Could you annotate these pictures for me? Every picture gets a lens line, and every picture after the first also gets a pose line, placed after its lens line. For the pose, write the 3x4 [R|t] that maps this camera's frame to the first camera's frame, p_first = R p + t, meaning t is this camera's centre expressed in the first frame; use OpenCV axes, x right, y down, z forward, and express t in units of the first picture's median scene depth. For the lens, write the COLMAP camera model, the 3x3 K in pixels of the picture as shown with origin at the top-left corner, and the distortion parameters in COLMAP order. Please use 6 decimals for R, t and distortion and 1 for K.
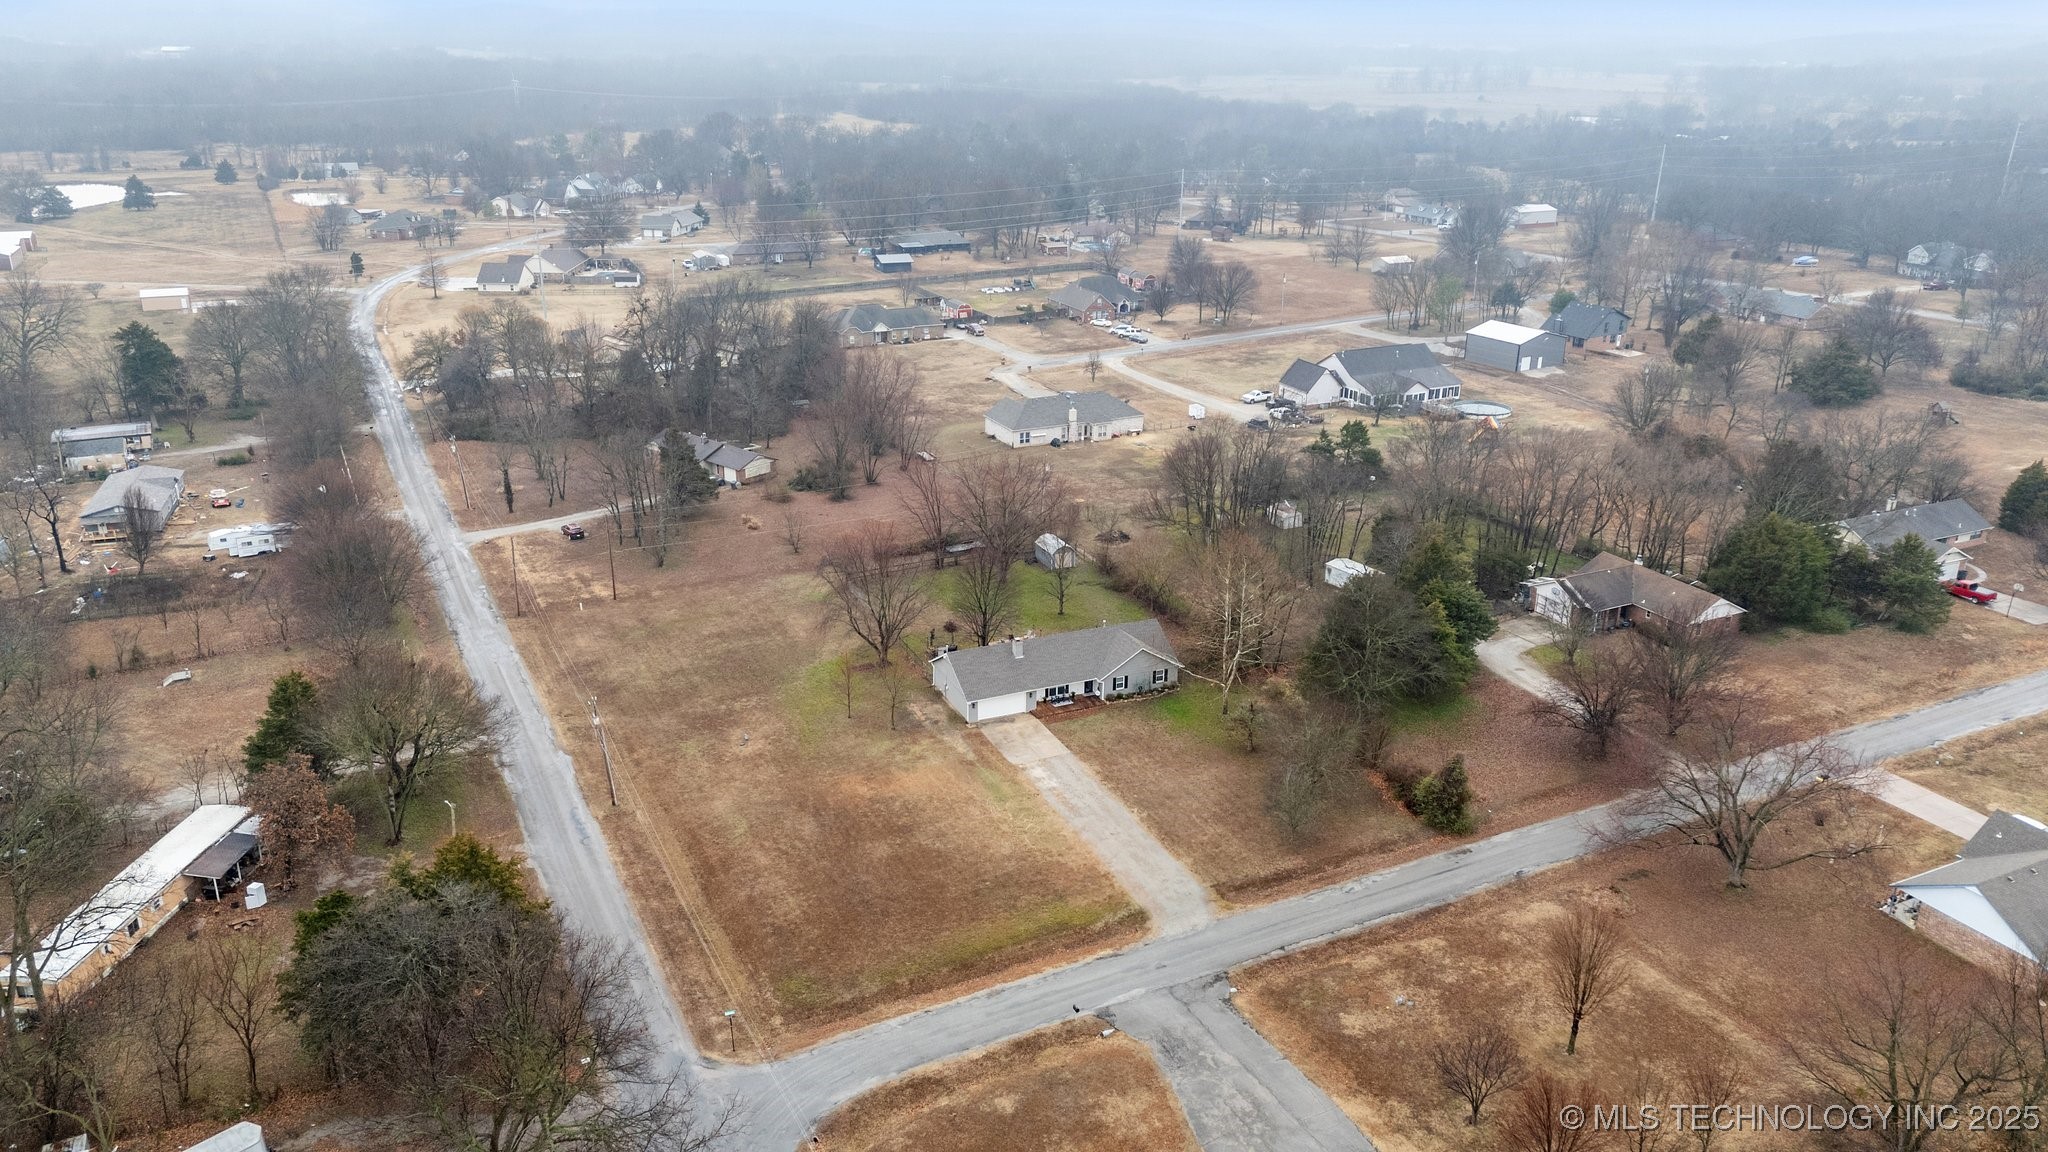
lens RADIAL K [[1463.0, 0, 1024.0], [0, 1463.0, 576.0], [0, 0, 1]] dist [0.030762, -0.003378]
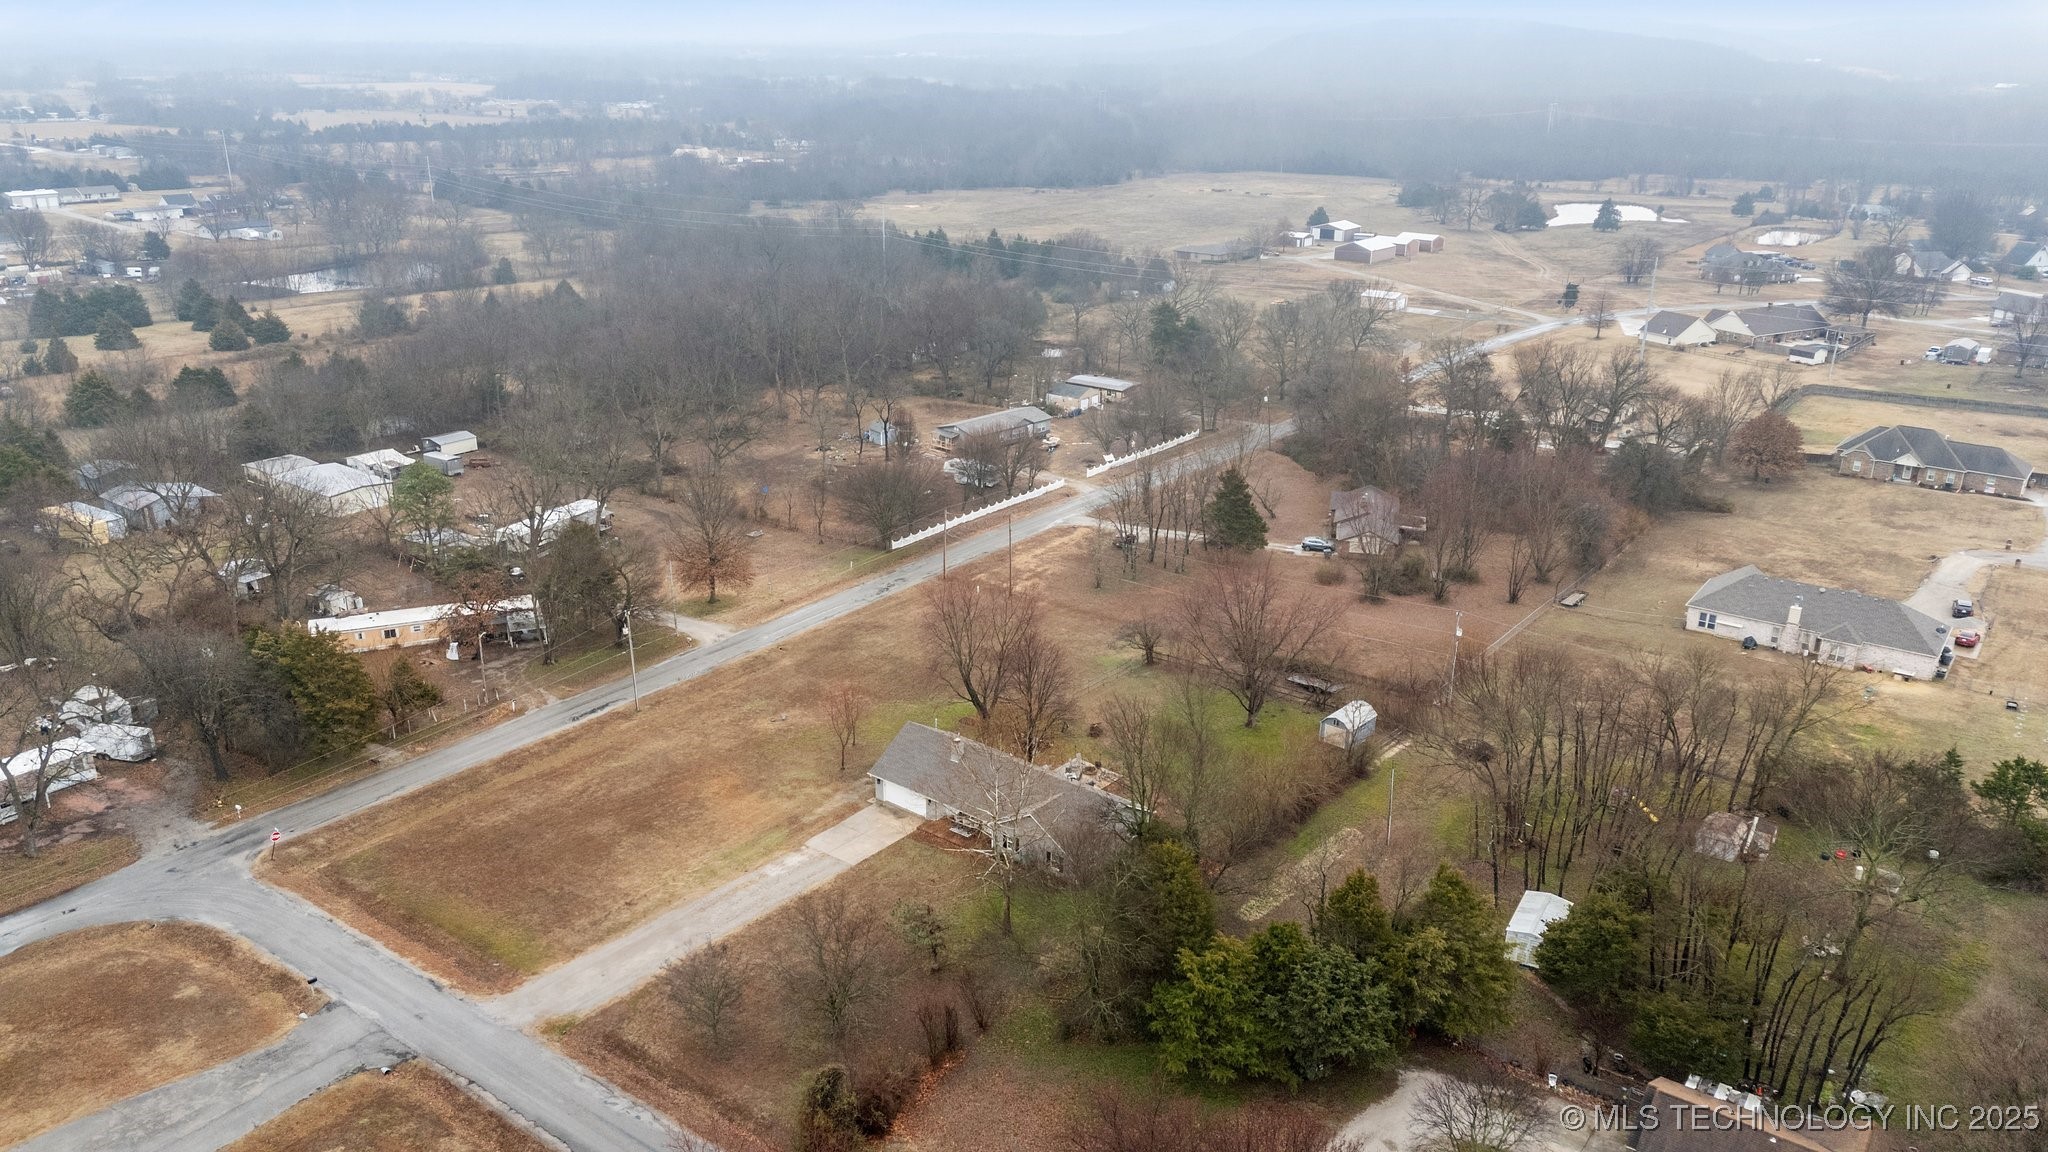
lens RADIAL K [[1463.0, 0, 1024.0], [0, 1463.0, 576.0], [0, 0, 1]] dist [0.030762, -0.003378]
pose [[0.466233, 0.297811, -0.833028, 0.790240], [-0.316898, 0.935369, 0.157035, -0.220239], [0.825955, 0.190769, 0.530476, 0.609205]]
